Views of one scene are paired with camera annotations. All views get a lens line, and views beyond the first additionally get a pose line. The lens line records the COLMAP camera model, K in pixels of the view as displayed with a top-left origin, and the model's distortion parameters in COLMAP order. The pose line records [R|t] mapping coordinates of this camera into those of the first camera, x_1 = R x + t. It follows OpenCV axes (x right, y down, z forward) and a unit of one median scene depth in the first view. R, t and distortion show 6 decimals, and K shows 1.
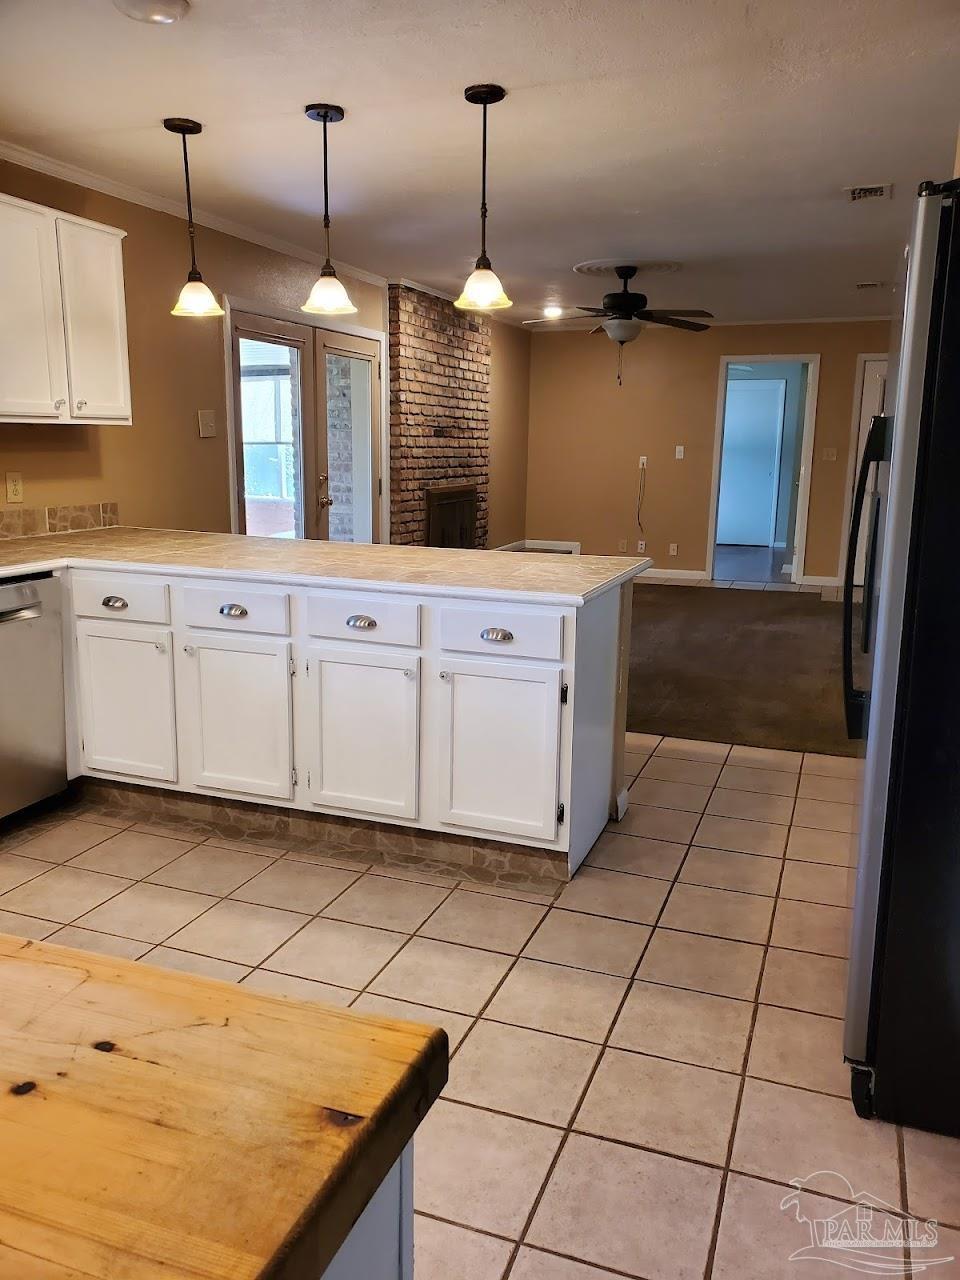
lens RADIAL K [[995.7, 0, 469.4], [0, 995.7, 642.0], [0, 0, 1]] dist [0.039387, -0.020148]
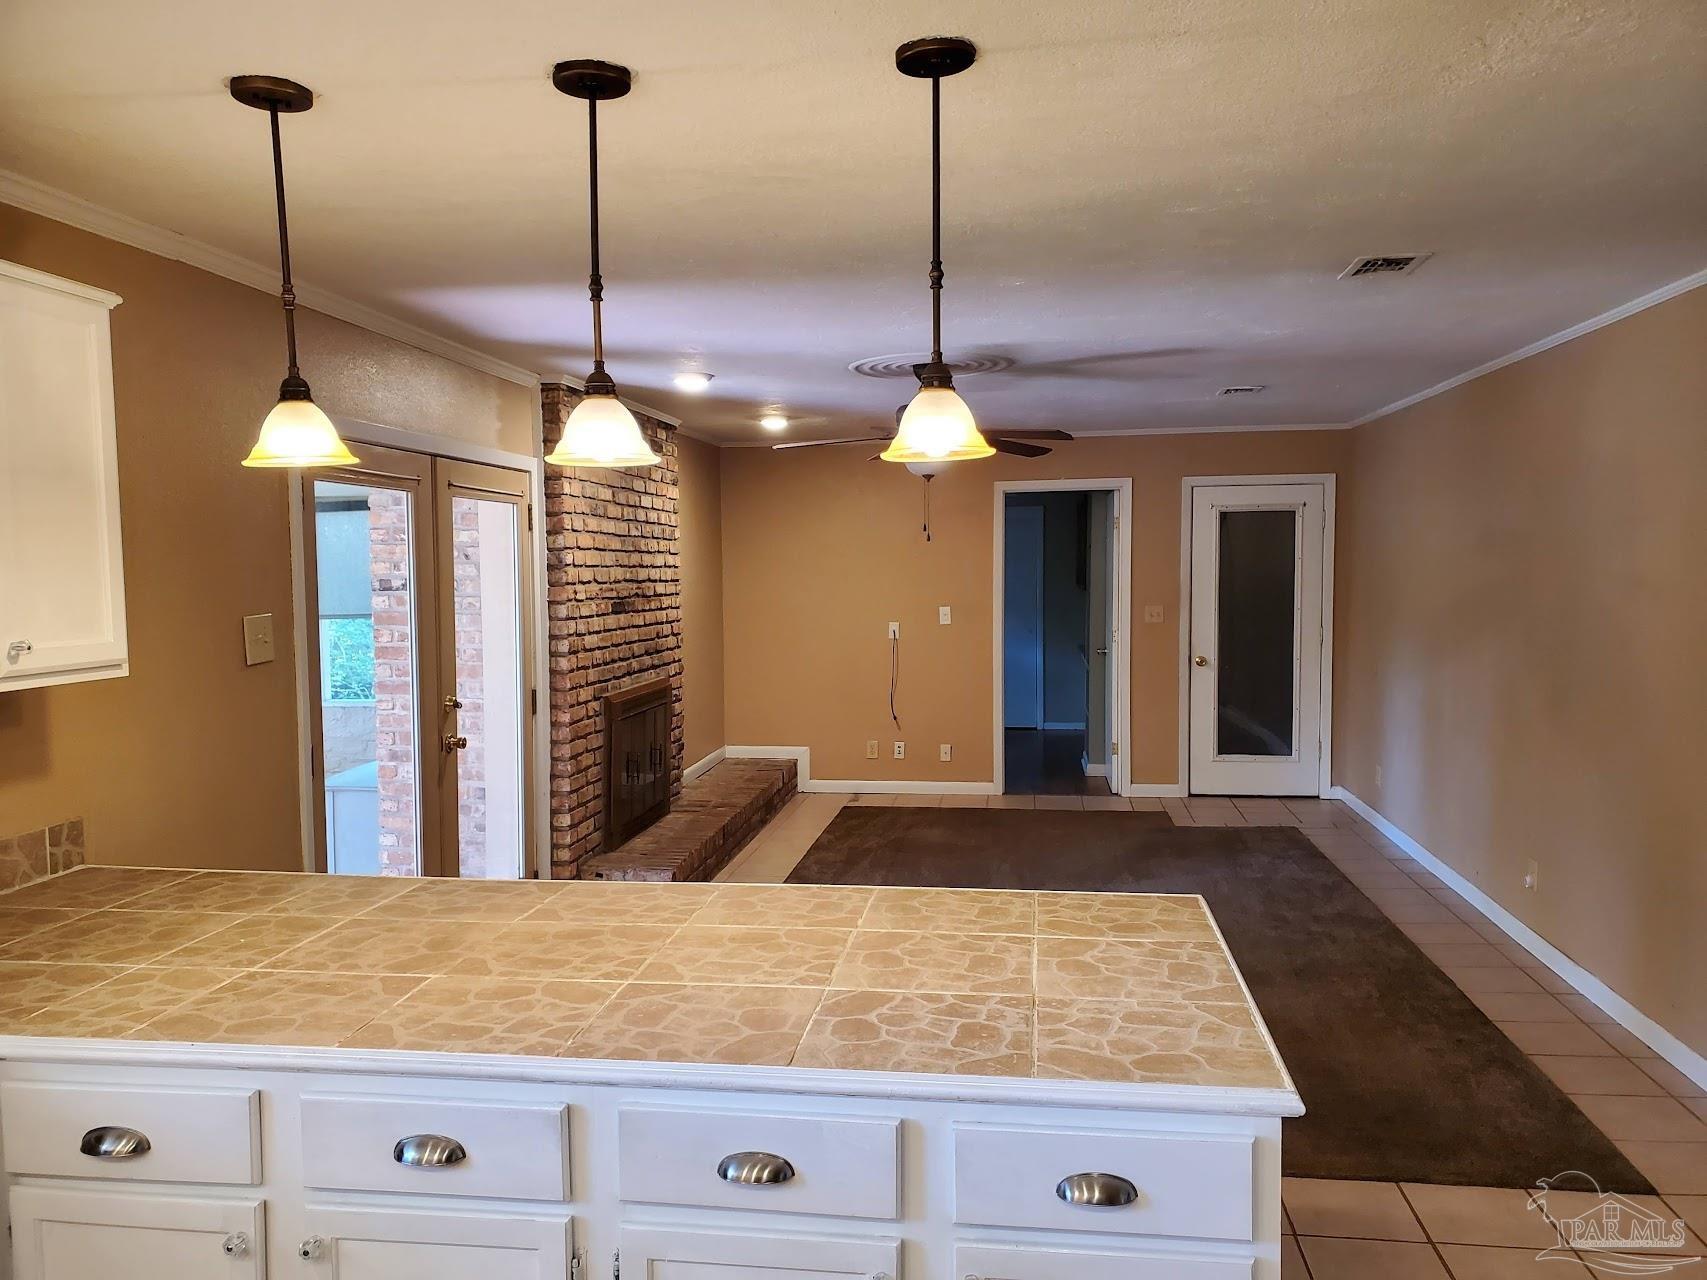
lens RADIAL K [[1327.9, 0, 869.3], [0, 1327.9, 655.1], [0, 0, 1]] dist [0.039387, -0.020148]
pose [[0.972521, -0.039202, 0.229491, -0.075631], [0.069452, 0.989690, -0.125257, -0.066726], [-0.222215, 0.137754, 0.965217, 0.161499]]
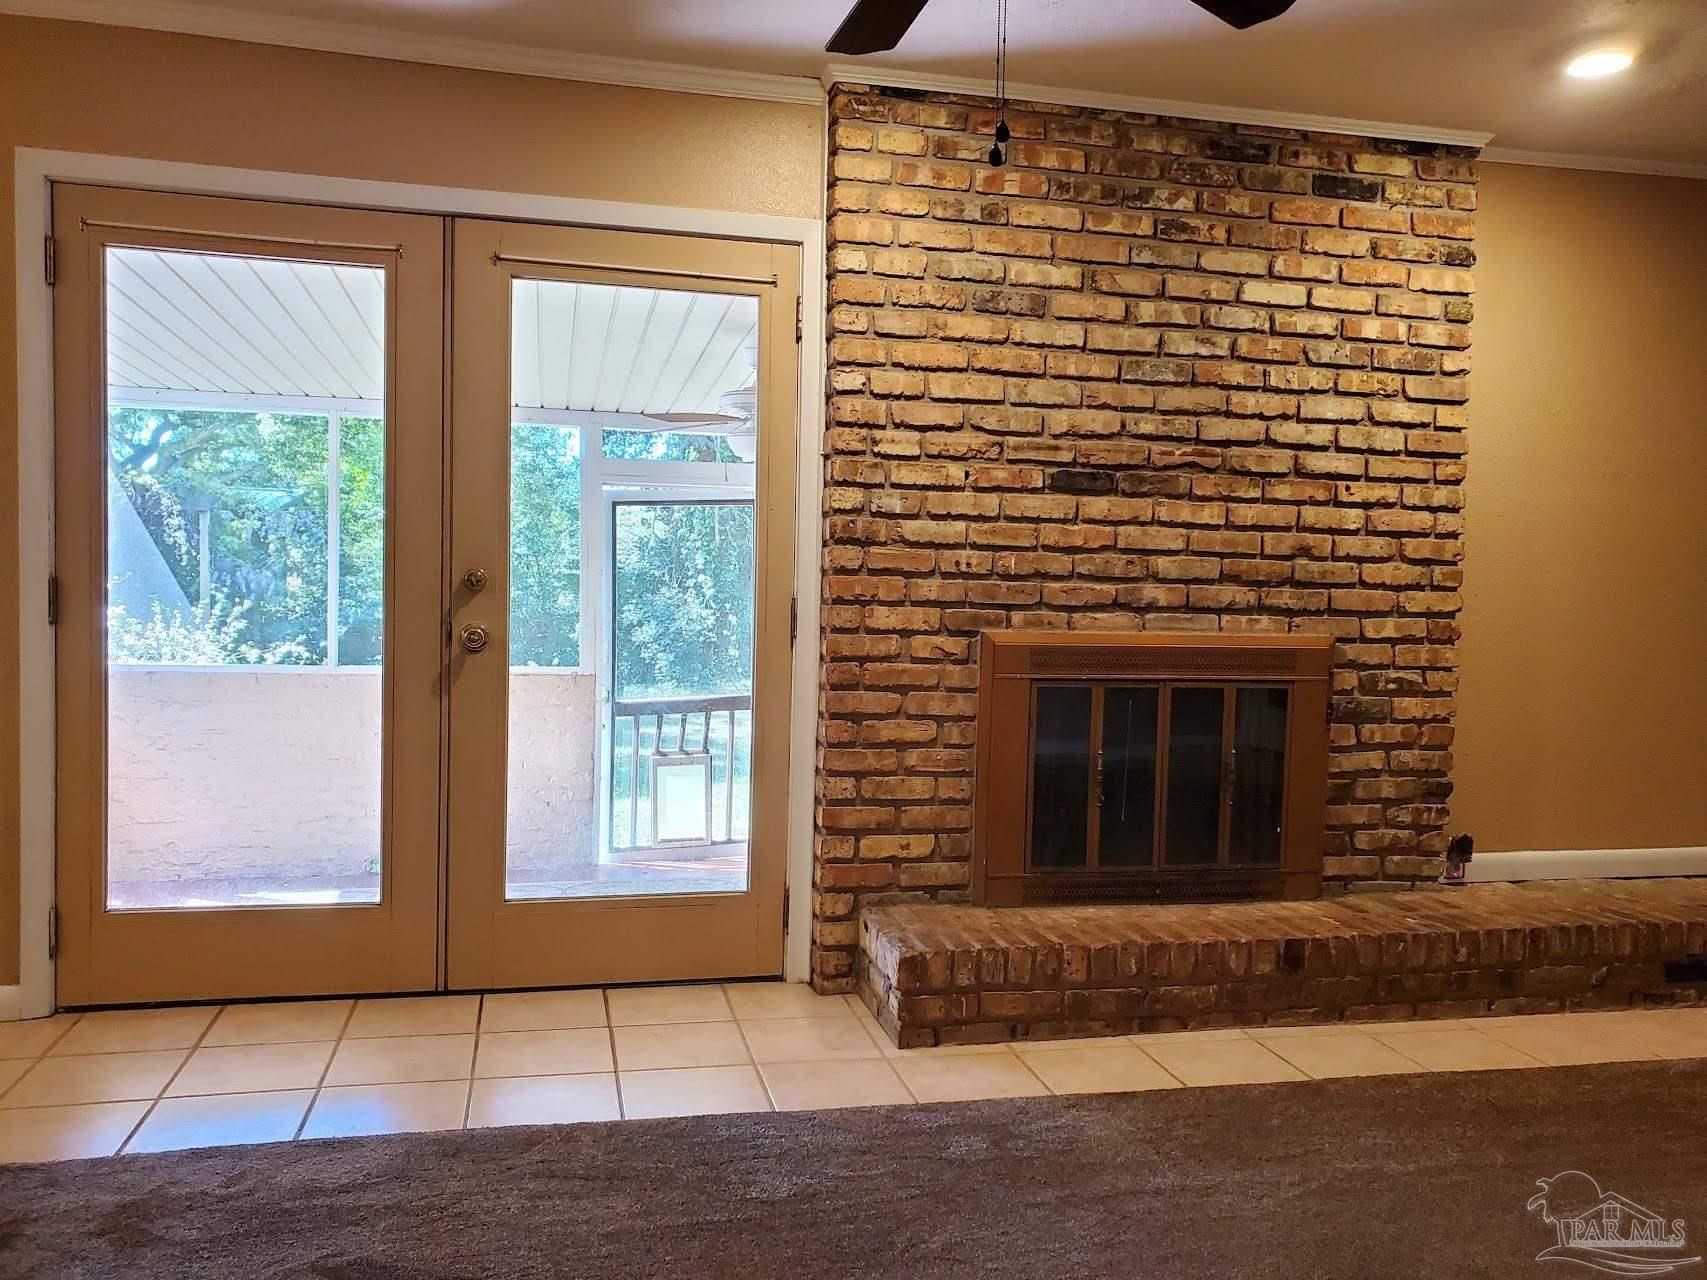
lens RADIAL K [[1327.9, 0, 852.3], [0, 1327.9, 655.0], [0, 0, 1]] dist [0.039387, -0.020148]
pose [[0.557012, 0.036043, -0.829722, 0.336969], [-0.177638, 0.981108, -0.076633, -0.106353], [0.811284, 0.190075, 0.552891, 0.734019]]
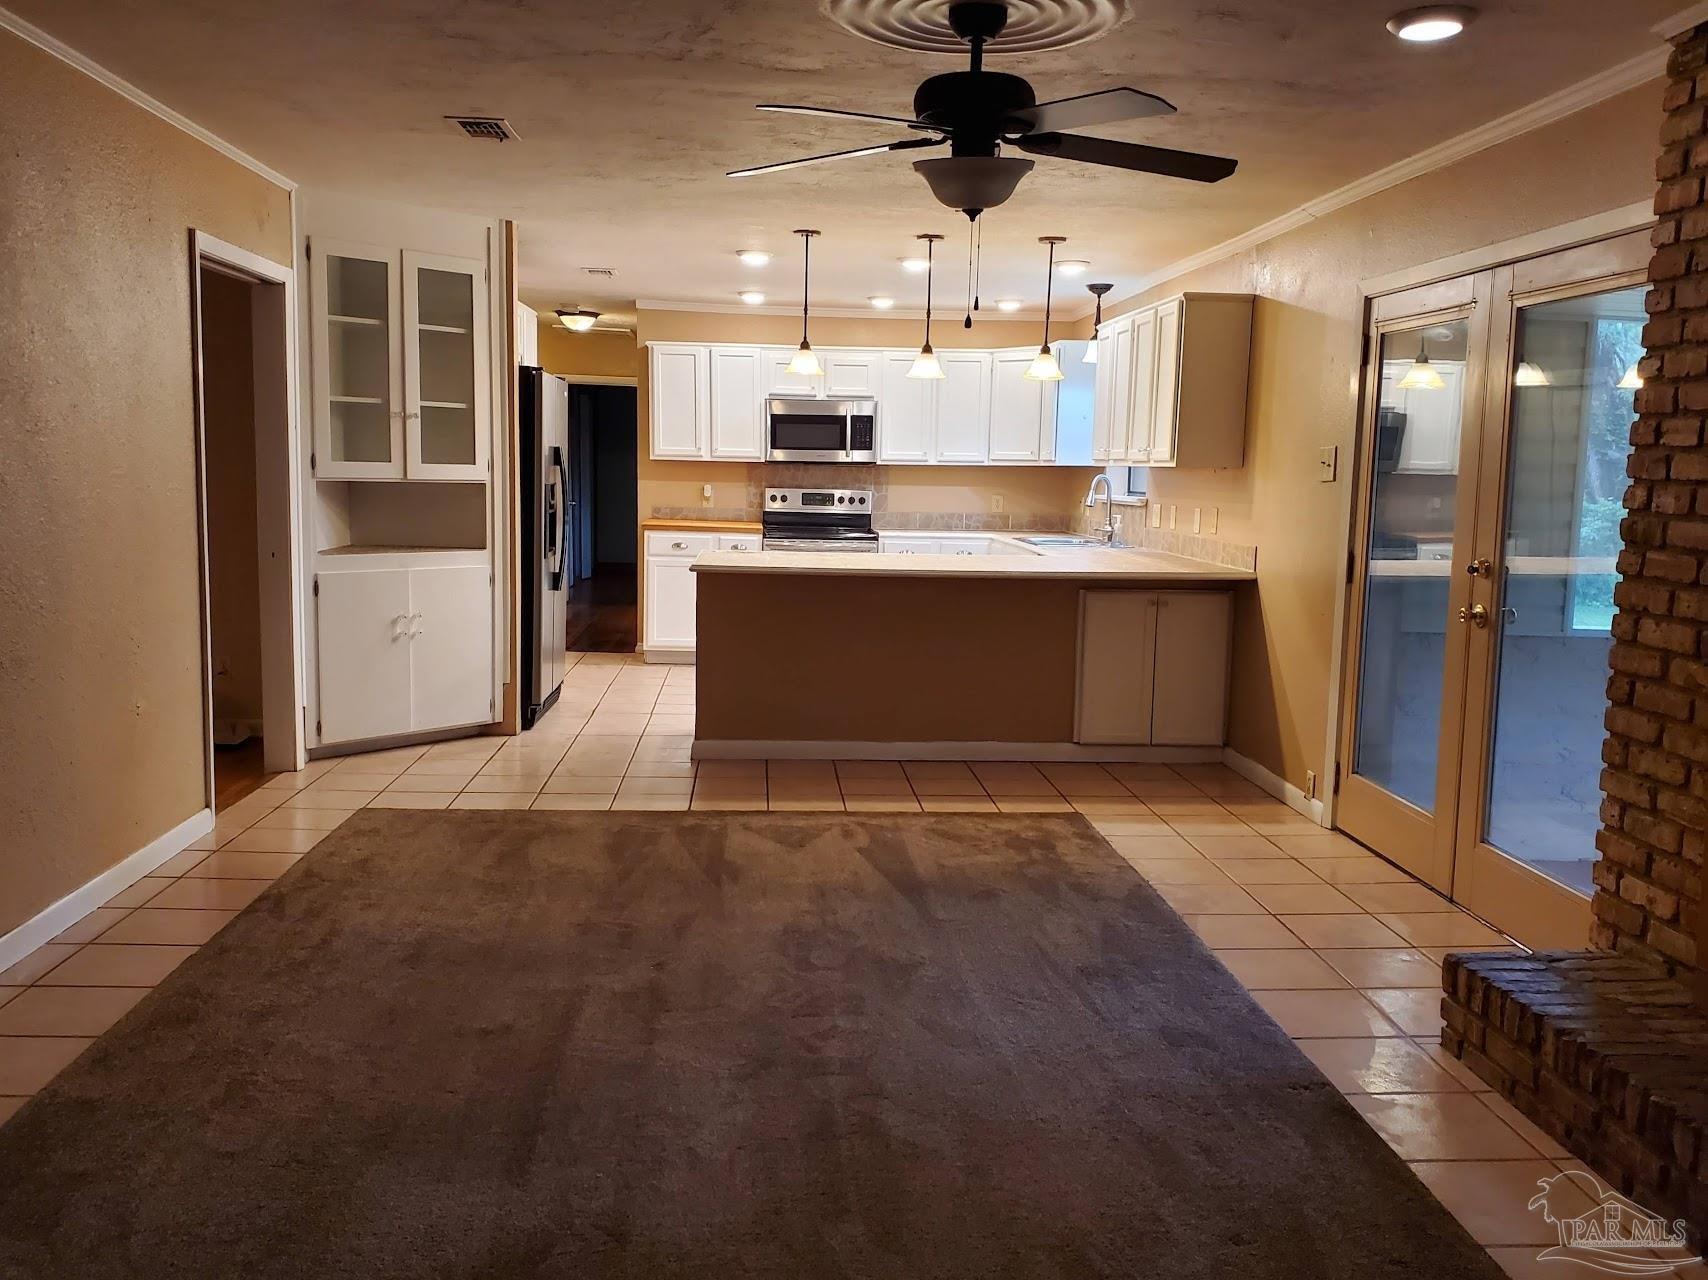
lens RADIAL K [[1387.3, 0, 852.3], [0, 1387.3, 638.7], [0, 0, 1]] dist [0.001752, -0.008614]
pose [[-0.905241, 0.026380, -0.424079, 0.360718], [-0.109241, 0.950071, 0.292285, -0.262925], [0.410615, 0.310915, -0.857162, 1.298861]]
